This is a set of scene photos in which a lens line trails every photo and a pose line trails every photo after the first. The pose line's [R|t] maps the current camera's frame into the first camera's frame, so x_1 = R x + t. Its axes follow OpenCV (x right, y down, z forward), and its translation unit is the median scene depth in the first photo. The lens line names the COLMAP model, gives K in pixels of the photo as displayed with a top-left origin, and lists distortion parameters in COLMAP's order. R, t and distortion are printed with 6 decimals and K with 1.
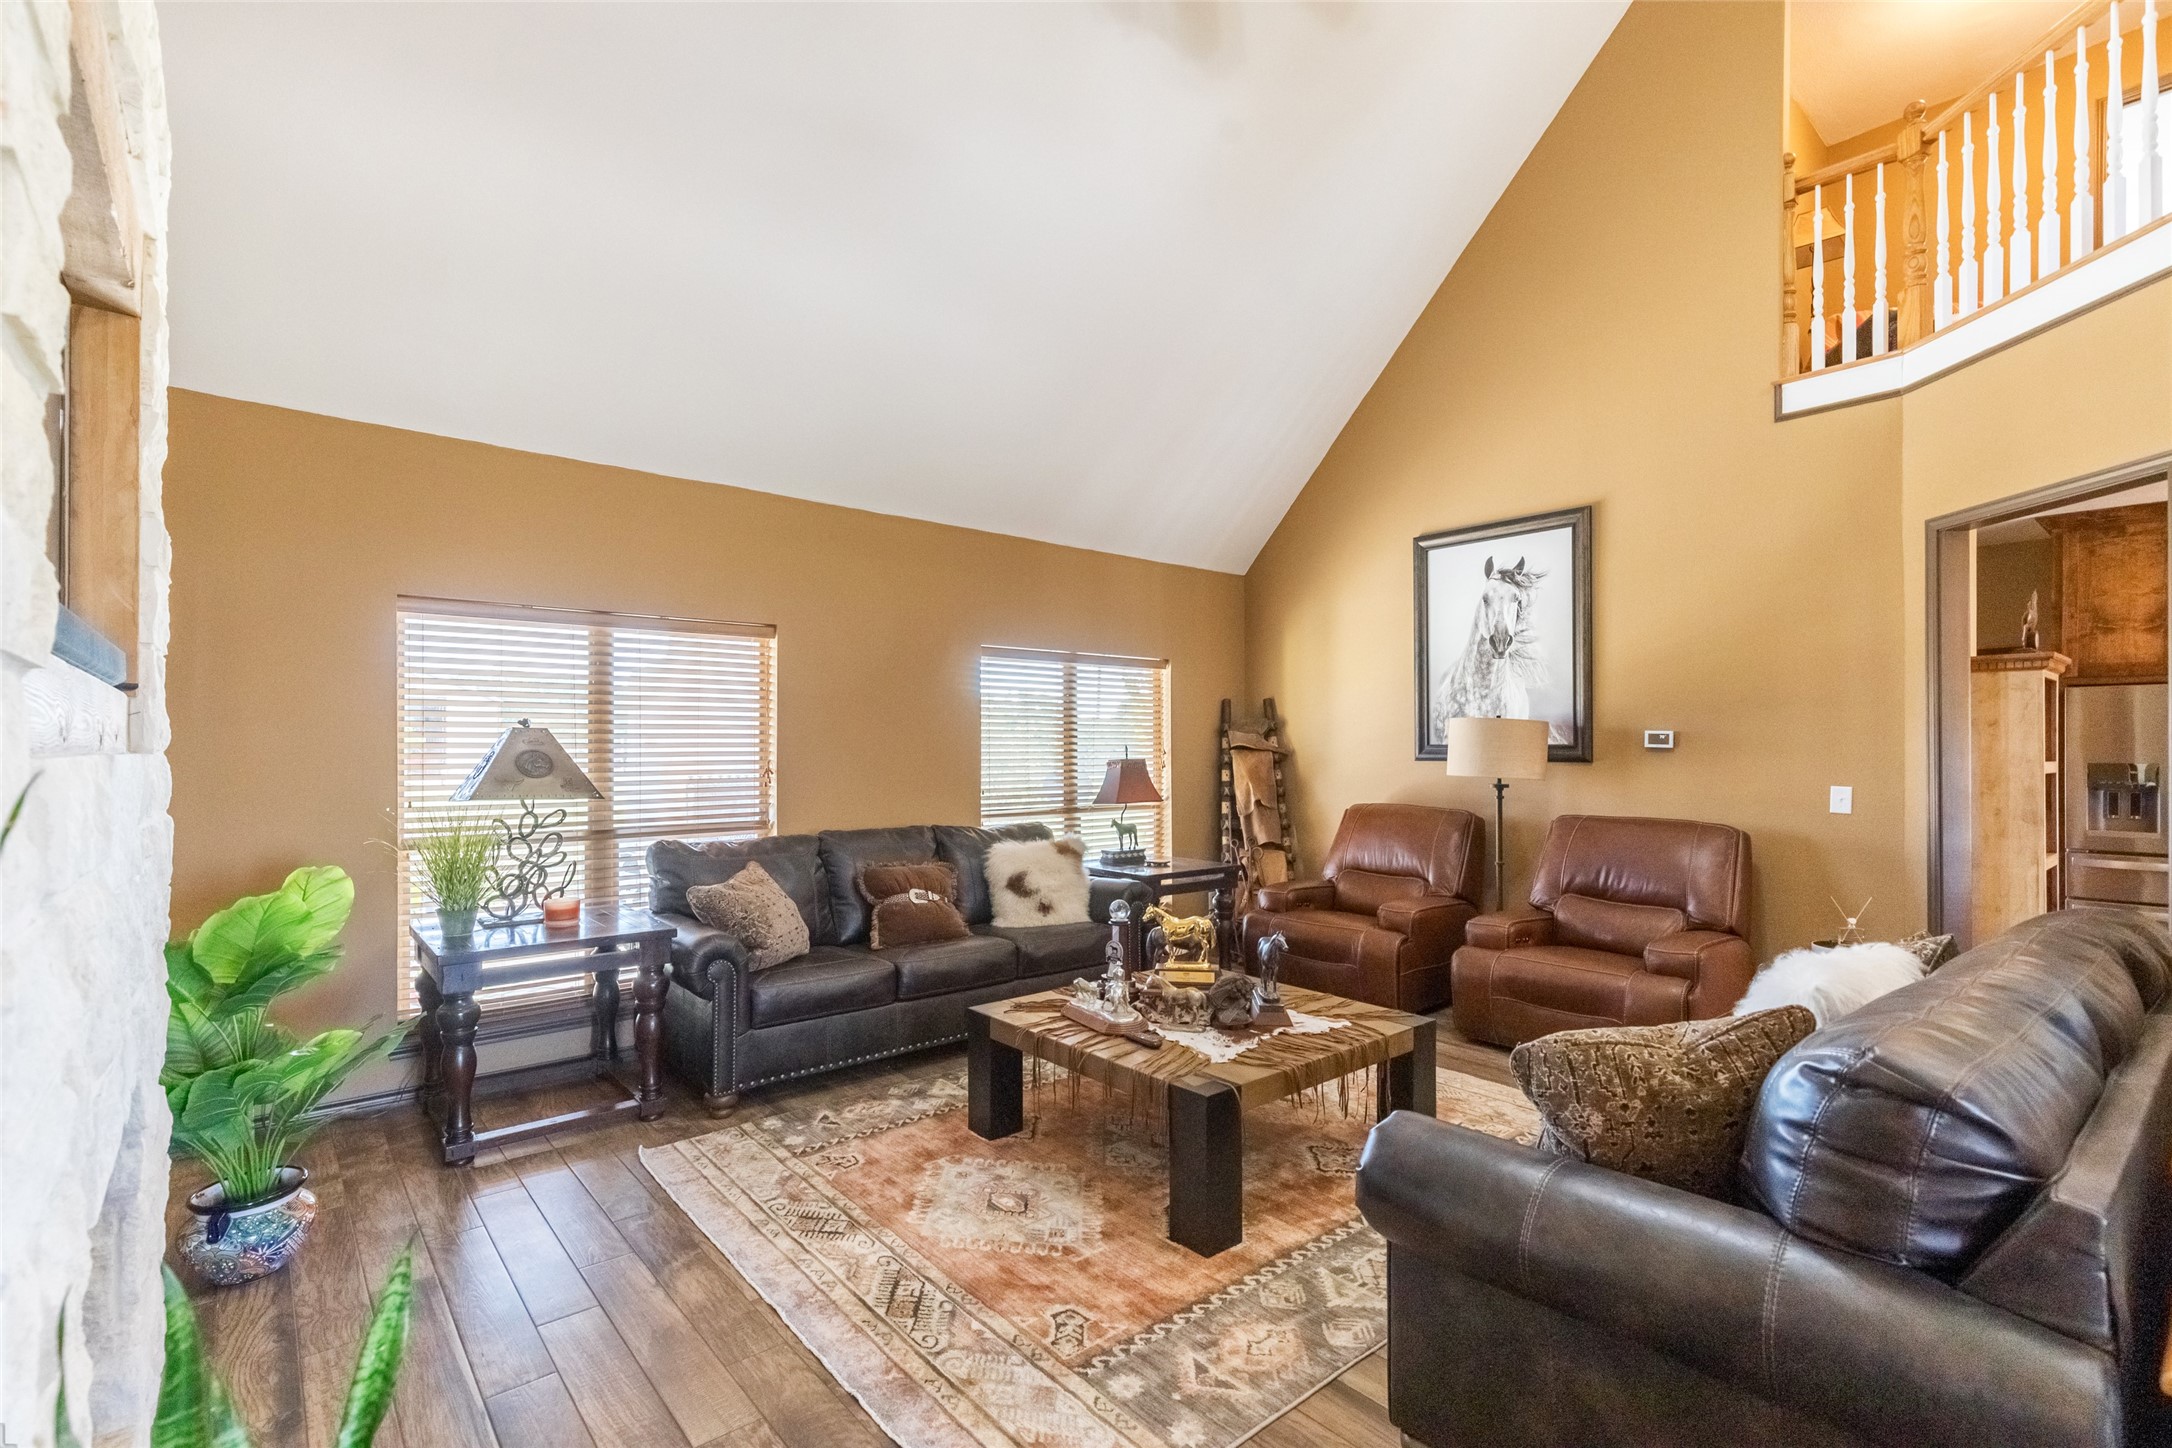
lens RADIAL K [[986.5, 0, 1083.9], [0, 986.5, 737.1], [0, 0, 1]] dist [0.004416, -0.000070]
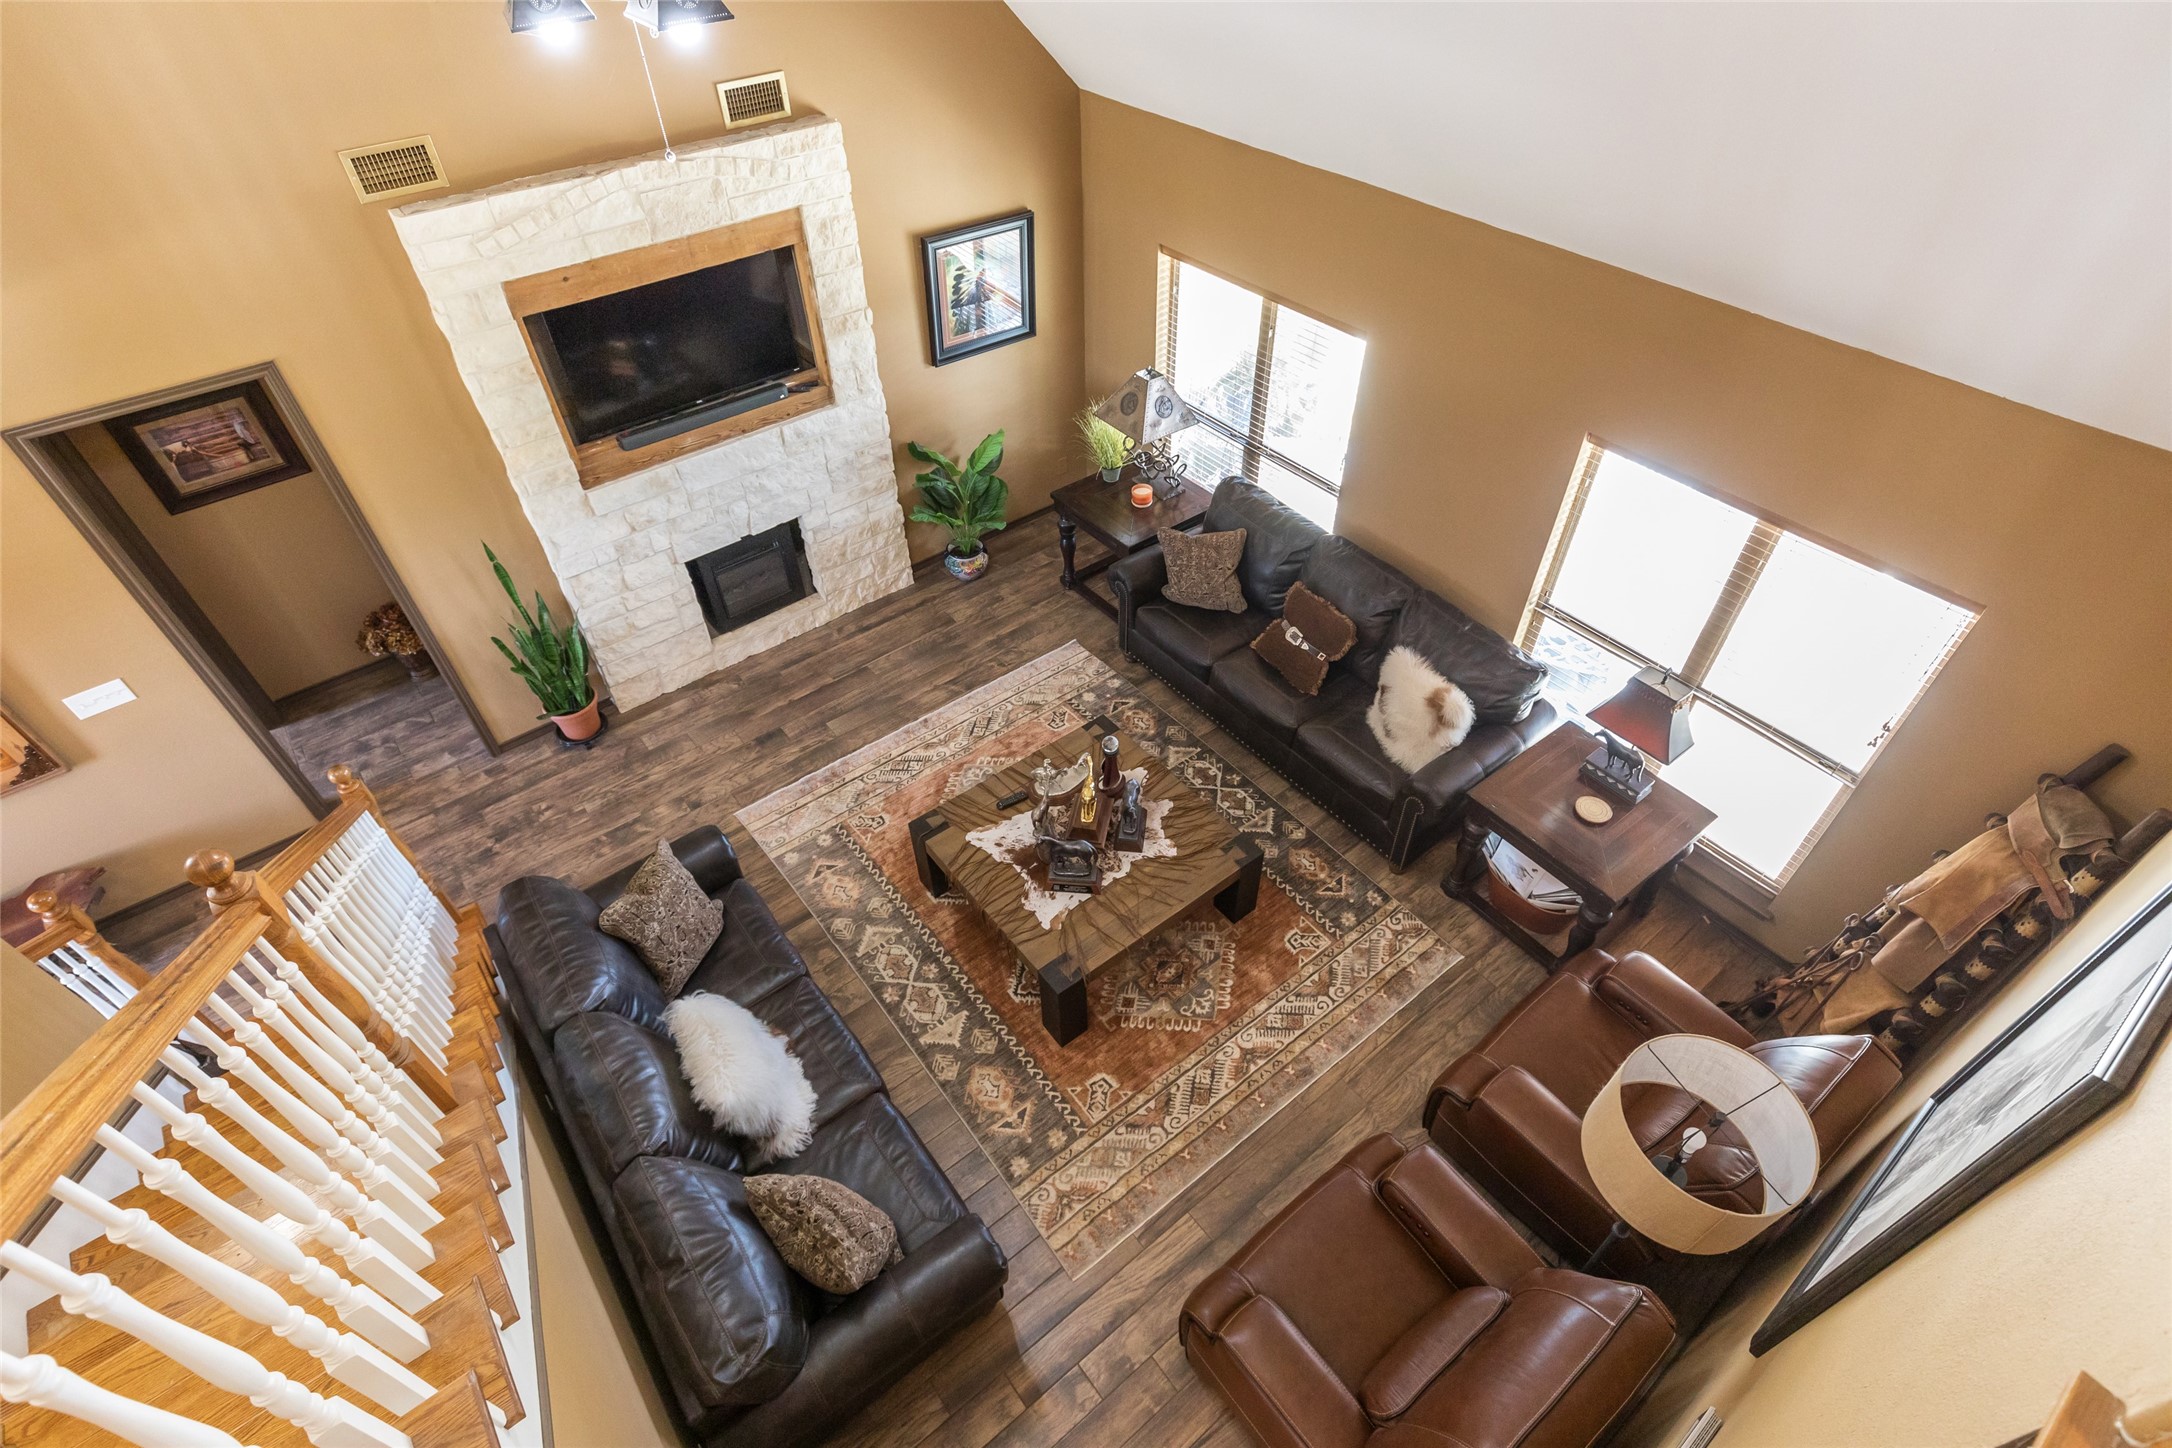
lens RADIAL K [[1076.9, 0, 1086.0], [0, 1076.9, 724.0], [0, 0, 1]] dist [-0.000860, -0.000393]
pose [[-0.040557, 0.700557, -0.712443, 0.983465], [0.027243, 0.713540, 0.700085, -0.791640], [0.998806, 0.008984, -0.048024, 1.030700]]
